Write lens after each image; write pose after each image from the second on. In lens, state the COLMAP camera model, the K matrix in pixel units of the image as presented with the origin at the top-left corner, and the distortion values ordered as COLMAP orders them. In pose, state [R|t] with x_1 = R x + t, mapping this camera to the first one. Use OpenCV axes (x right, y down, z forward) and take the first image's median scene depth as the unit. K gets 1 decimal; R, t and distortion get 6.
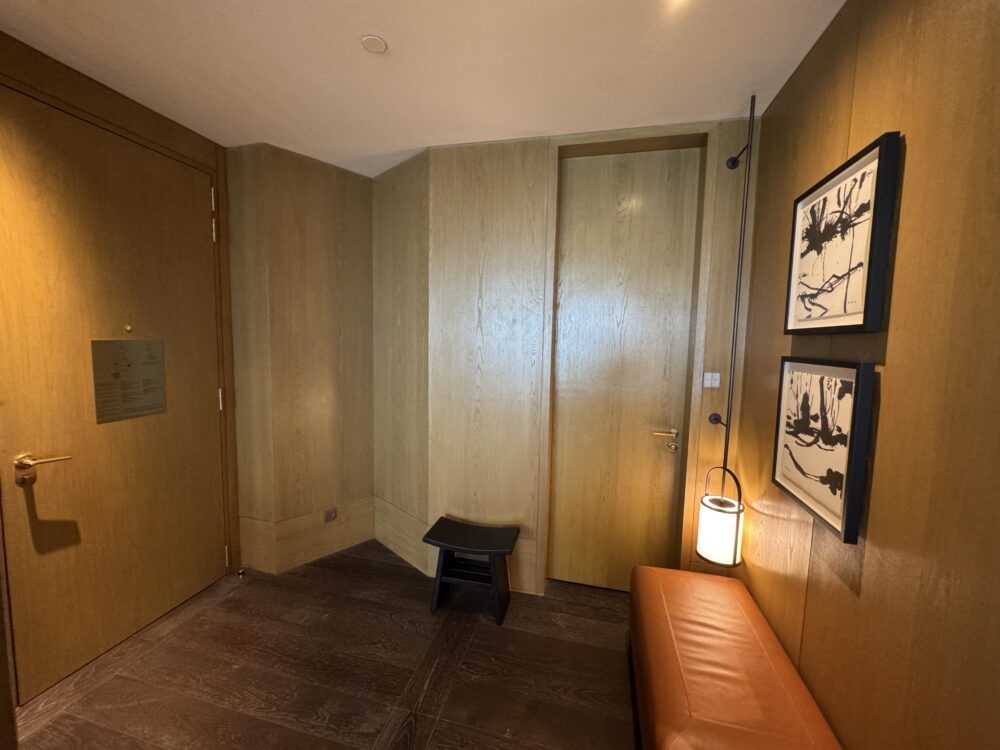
lens RADIAL K [[406.2, 0, 500.0], [0, 406.2, 375.0], [0, 0, 1]] dist [0.000787, 0.000174]
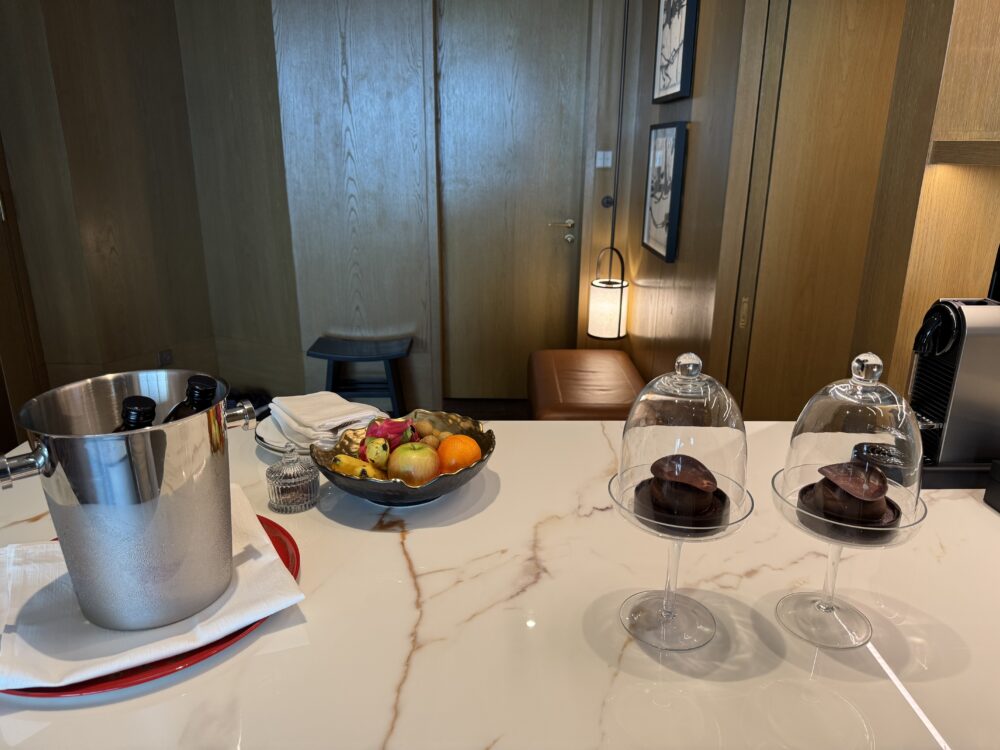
lens RADIAL K [[730.5, 0, 500.0], [0, 730.5, 375.0], [0, 0, 1]] dist [0.191390, -0.396289]
pose [[0.969963, -0.087276, 0.227057, -0.144489], [0.036934, 0.975437, 0.217159, 0.107881], [-0.240432, -0.202250, 0.949361, -0.641564]]
